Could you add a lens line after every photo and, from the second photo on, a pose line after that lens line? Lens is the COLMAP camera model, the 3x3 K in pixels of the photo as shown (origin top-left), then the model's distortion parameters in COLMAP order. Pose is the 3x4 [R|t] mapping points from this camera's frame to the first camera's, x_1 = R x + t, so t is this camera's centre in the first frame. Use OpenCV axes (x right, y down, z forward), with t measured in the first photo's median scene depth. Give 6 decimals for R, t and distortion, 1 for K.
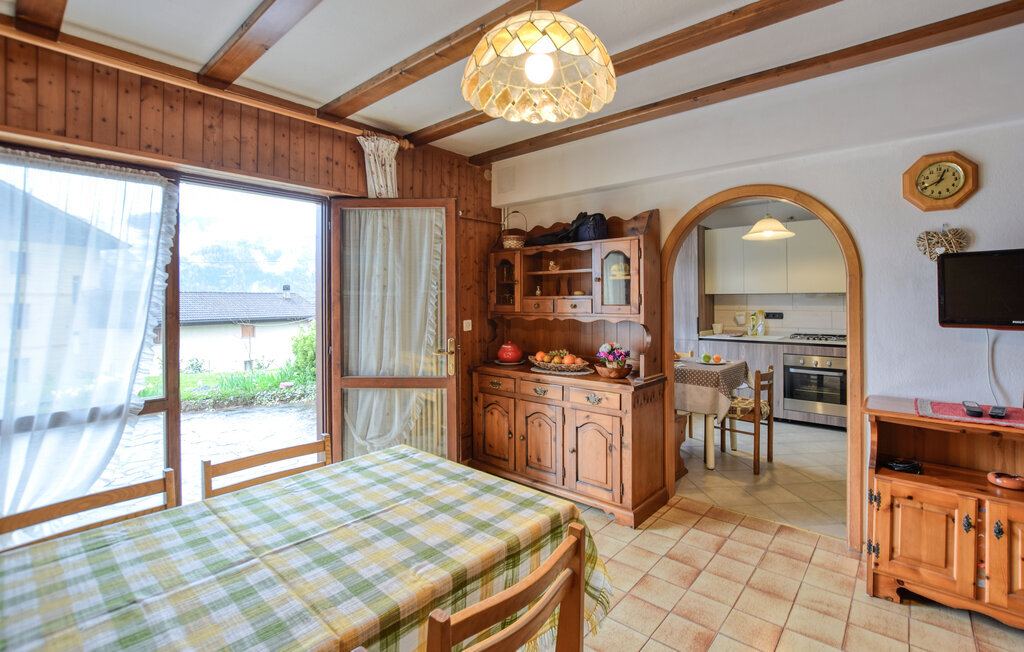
lens RADIAL K [[459.2, 0, 506.6], [0, 459.2, 296.6], [0, 0, 1]] dist [-0.034659, 0.005297]
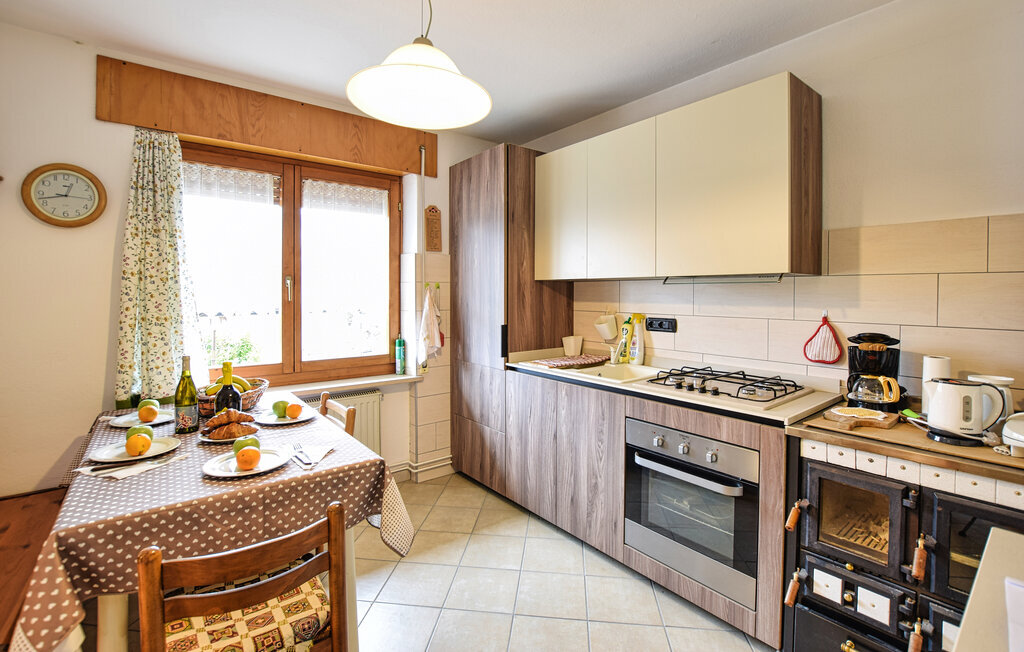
lens RADIAL K [[459.2, 0, 499.5], [0, 459.2, 299.3], [0, 0, 1]] dist [-0.034659, 0.005297]
pose [[0.980167, 0.005911, -0.198087, 0.800255], [-0.001274, 0.999722, 0.023529, 0.006143], [0.198171, -0.022810, 0.979902, 0.766638]]
